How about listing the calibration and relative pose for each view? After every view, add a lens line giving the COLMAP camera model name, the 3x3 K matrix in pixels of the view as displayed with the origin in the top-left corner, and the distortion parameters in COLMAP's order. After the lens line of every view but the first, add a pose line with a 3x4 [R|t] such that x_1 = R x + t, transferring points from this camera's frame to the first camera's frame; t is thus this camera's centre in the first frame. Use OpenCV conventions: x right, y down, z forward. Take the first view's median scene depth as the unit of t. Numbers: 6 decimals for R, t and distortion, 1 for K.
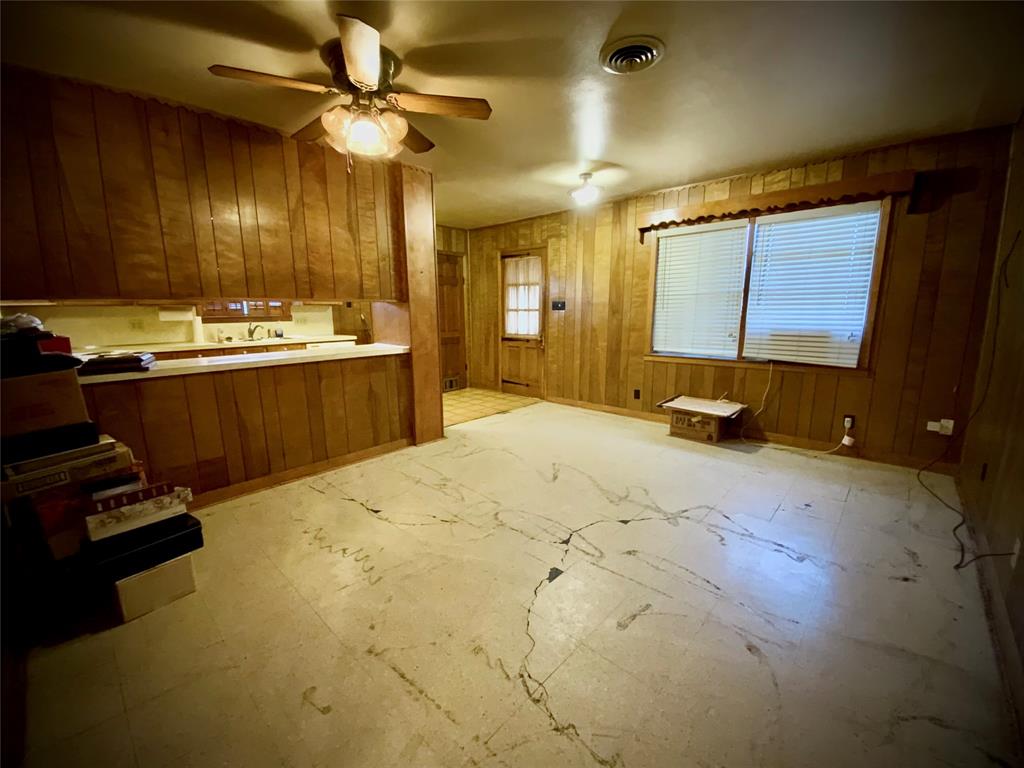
lens RADIAL K [[419.2, 0, 517.7], [0, 419.2, 390.3], [0, 0, 1]] dist [0.003713, 0.000048]
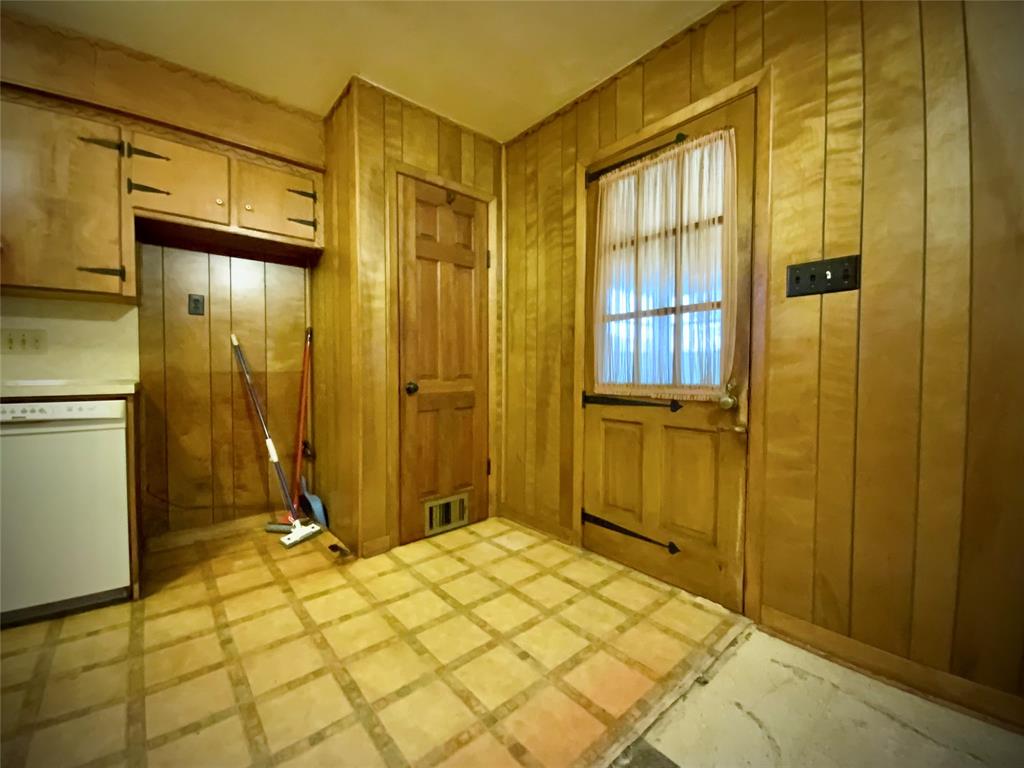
lens RADIAL K [[419.2, 0, 515.3], [0, 419.2, 384.3], [0, 0, 1]] dist [0.003713, 0.000048]
pose [[0.993971, 0.011790, -0.109011, -0.058081], [-0.029163, 0.986818, -0.159182, -0.076062], [0.105697, 0.161402, 0.981212, 0.640524]]
